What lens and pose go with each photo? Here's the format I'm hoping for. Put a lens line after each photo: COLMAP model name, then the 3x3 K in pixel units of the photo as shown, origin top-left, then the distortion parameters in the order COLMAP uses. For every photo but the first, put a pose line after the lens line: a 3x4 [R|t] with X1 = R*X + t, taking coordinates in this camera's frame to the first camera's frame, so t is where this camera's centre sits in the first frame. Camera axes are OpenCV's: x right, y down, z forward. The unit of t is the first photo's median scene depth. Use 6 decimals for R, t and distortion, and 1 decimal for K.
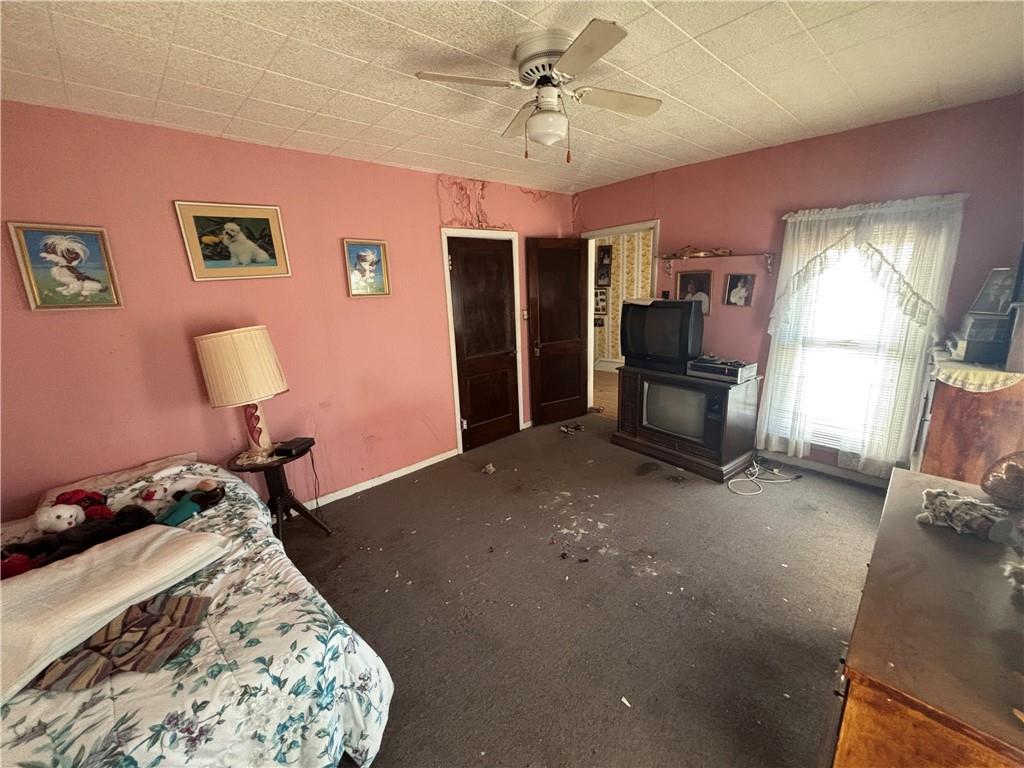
lens RADIAL K [[410.1, 0, 512.9], [0, 410.1, 381.9], [0, 0, 1]] dist [-0.003606, -0.000212]
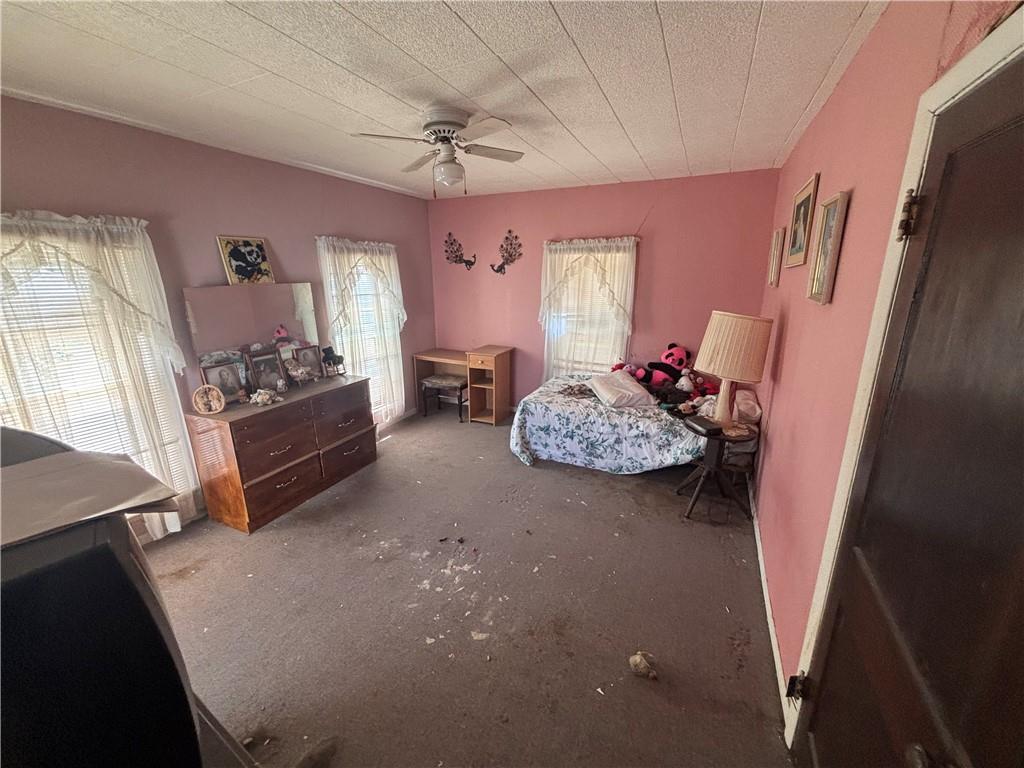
lens RADIAL K [[410.1, 0, 512.7], [0, 410.1, 383.6], [0, 0, 1]] dist [-0.003606, -0.000212]
pose [[-0.929967, 0.137660, -0.340898, 0.311099], [-0.047666, 0.874278, 0.483079, -0.470222], [0.364540, 0.465497, -0.806488, 1.728347]]
